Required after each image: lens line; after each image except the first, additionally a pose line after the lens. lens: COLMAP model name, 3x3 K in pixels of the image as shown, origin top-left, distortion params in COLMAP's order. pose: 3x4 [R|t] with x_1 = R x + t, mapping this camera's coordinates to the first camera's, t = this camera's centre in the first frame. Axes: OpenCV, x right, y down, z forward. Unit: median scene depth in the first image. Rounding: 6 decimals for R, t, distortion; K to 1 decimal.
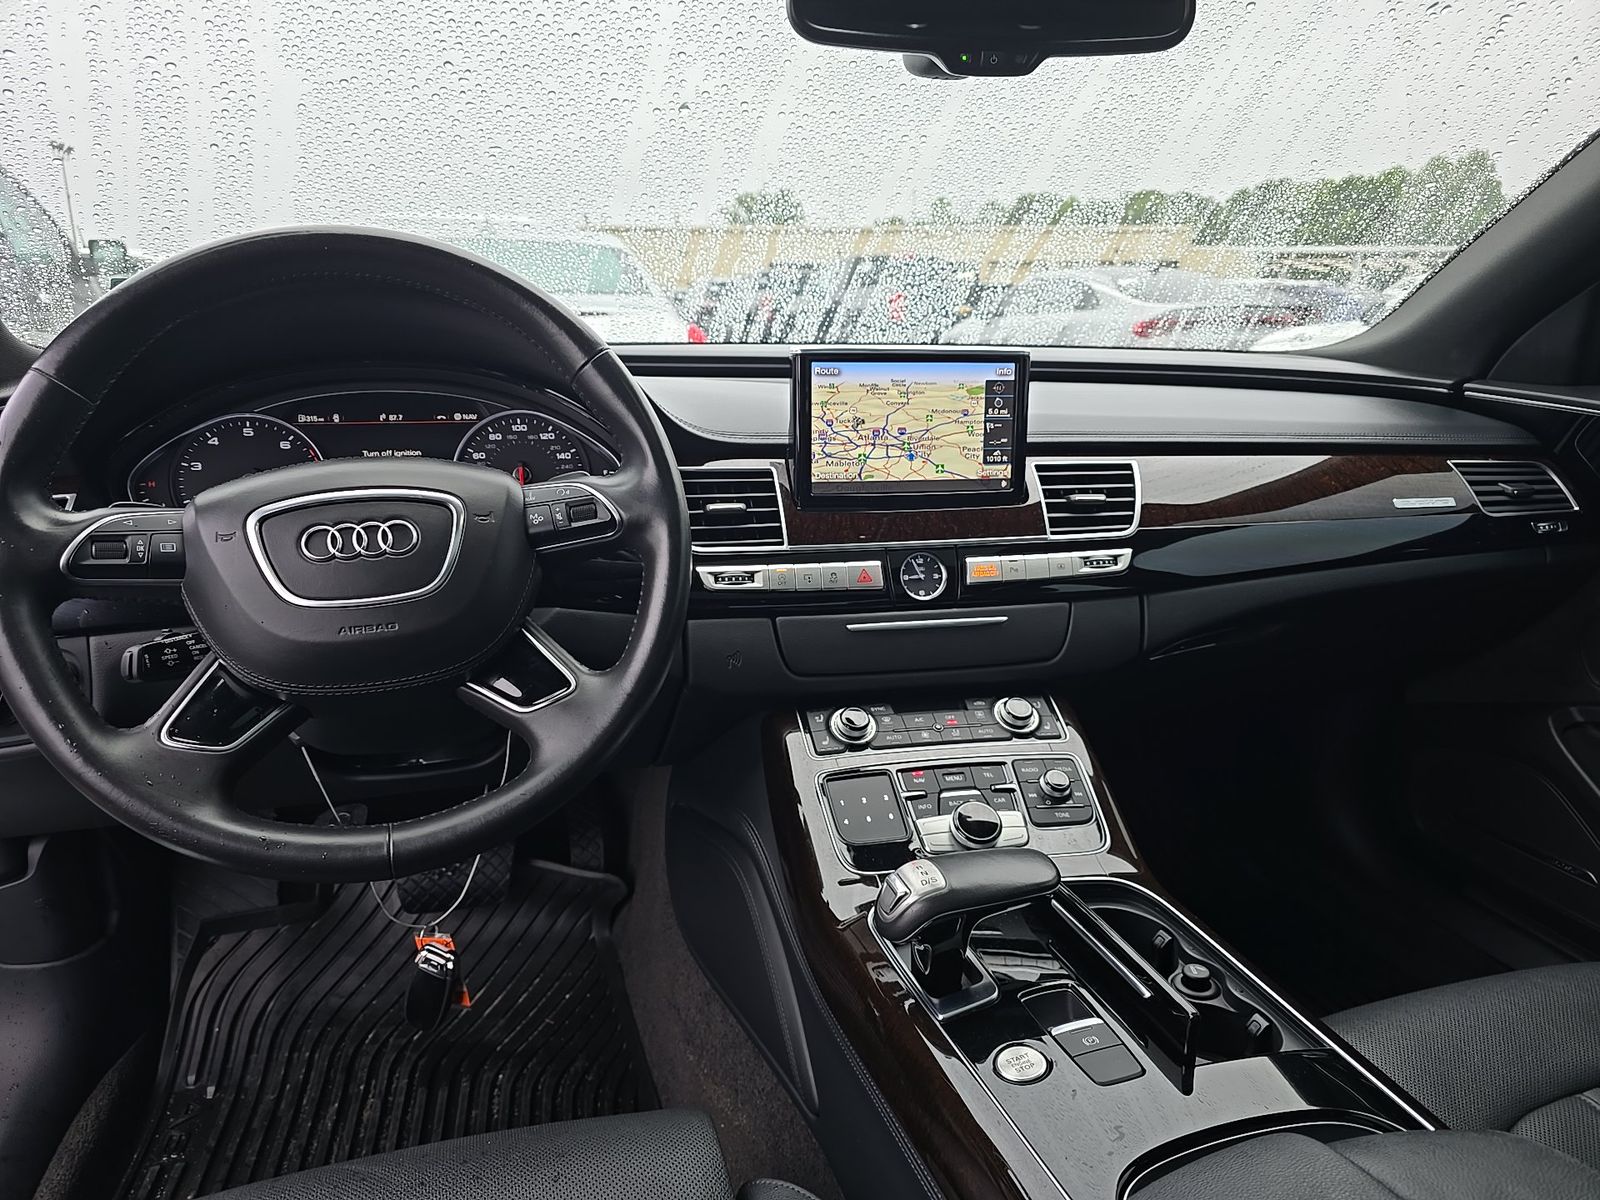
lens RADIAL K [[1084.9, 0, 807.0], [0, 1084.9, 610.2], [0, 0, 1]] dist [0.033786, -0.033427]
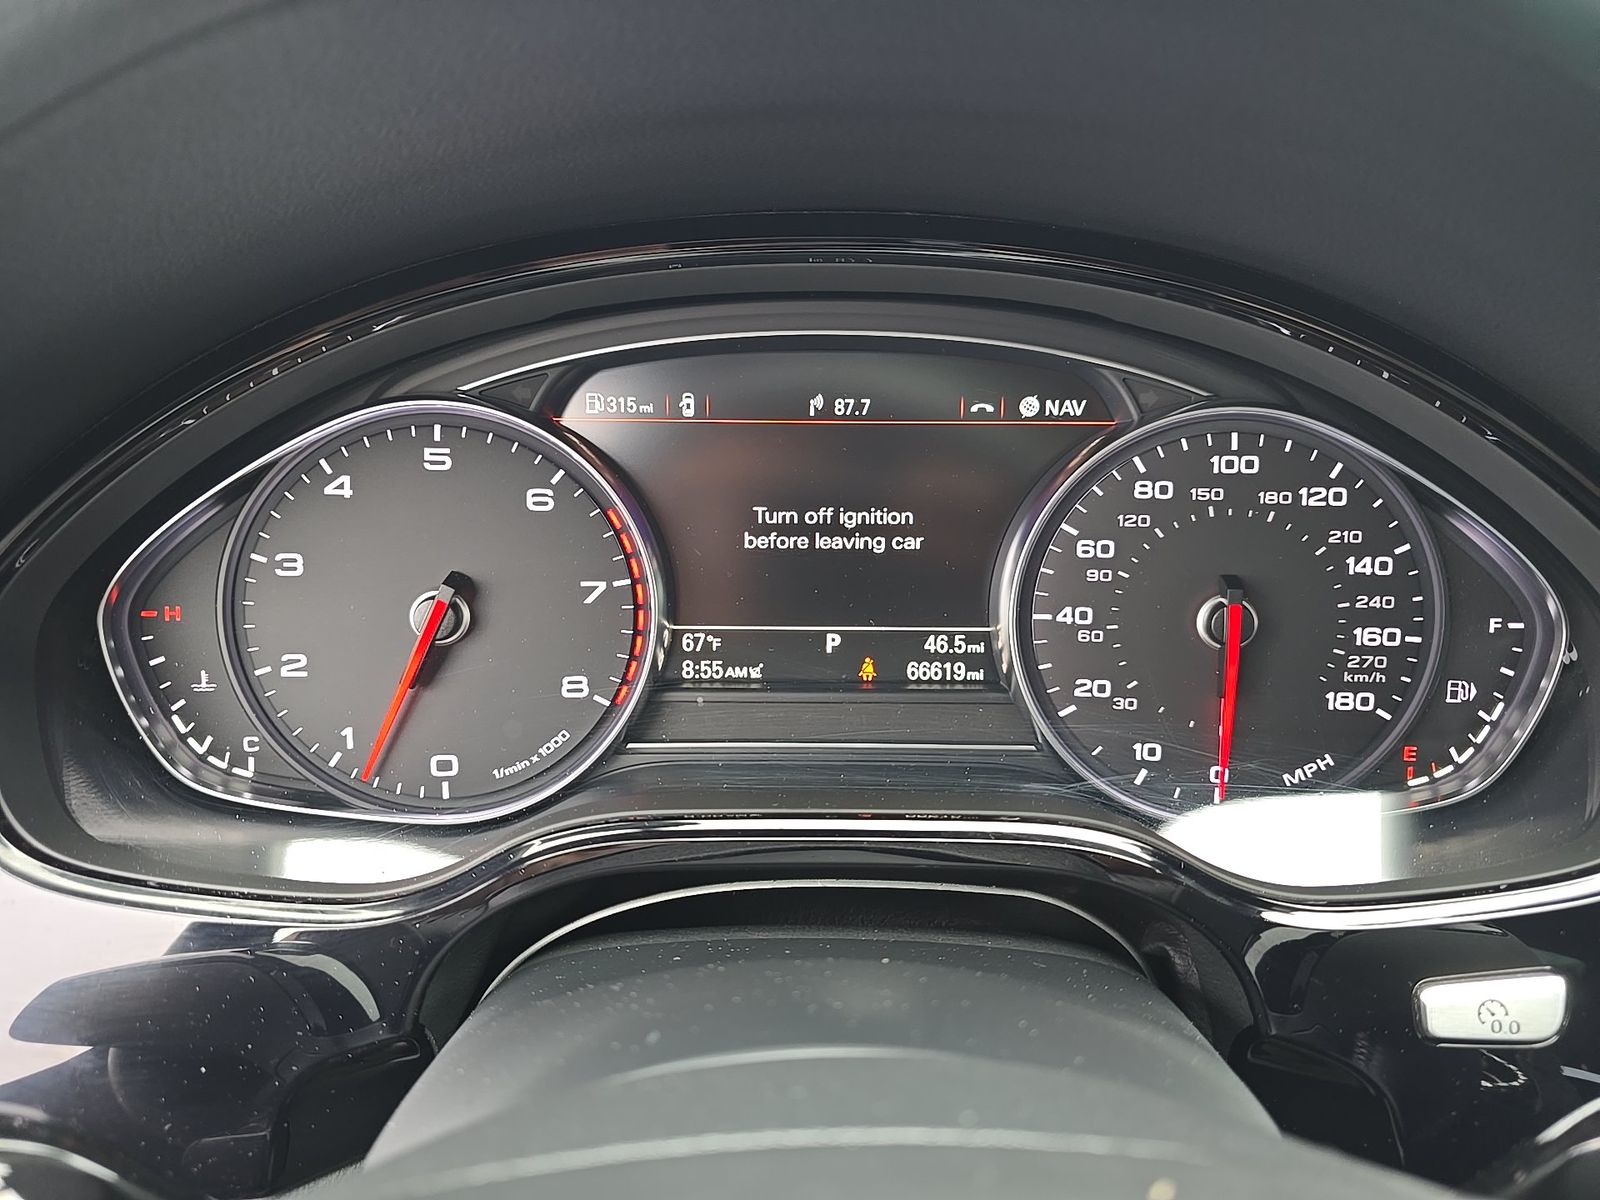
lens RADIAL K [[1084.9, 0, 792.1], [0, 1084.9, 589.3], [0, 0, 1]] dist [0.033786, -0.033427]
pose [[0.954035, 0.126912, -0.271498, -0.303079], [-0.076833, 0.979208, 0.187744, -0.185874], [0.289680, -0.158254, 0.943950, 0.685873]]
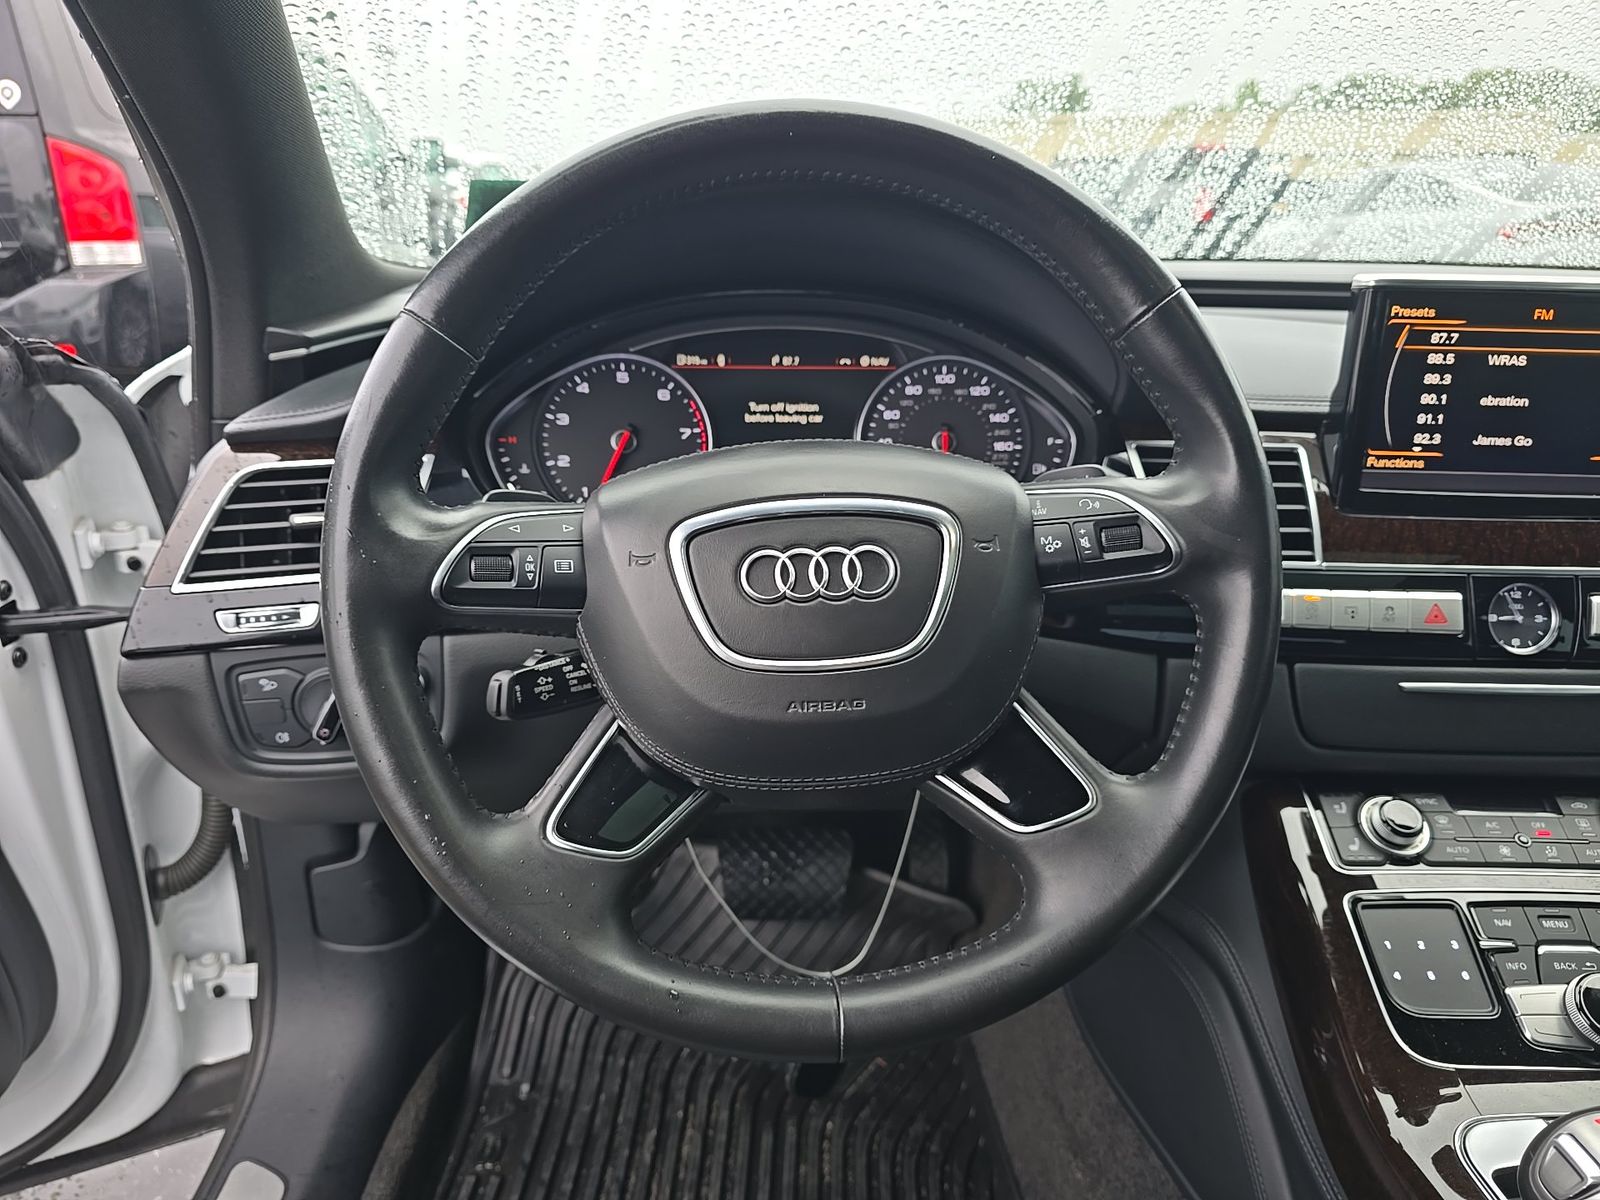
lens RADIAL K [[1084.9, 0, 798.8], [0, 1084.9, 605.8], [0, 0, 1]] dist [0.033786, -0.033427]
pose [[0.972328, 0.082849, -0.218435, -0.189235], [-0.064938, 0.994006, 0.087947, -0.071722], [0.224412, -0.071328, 0.971880, 0.231858]]
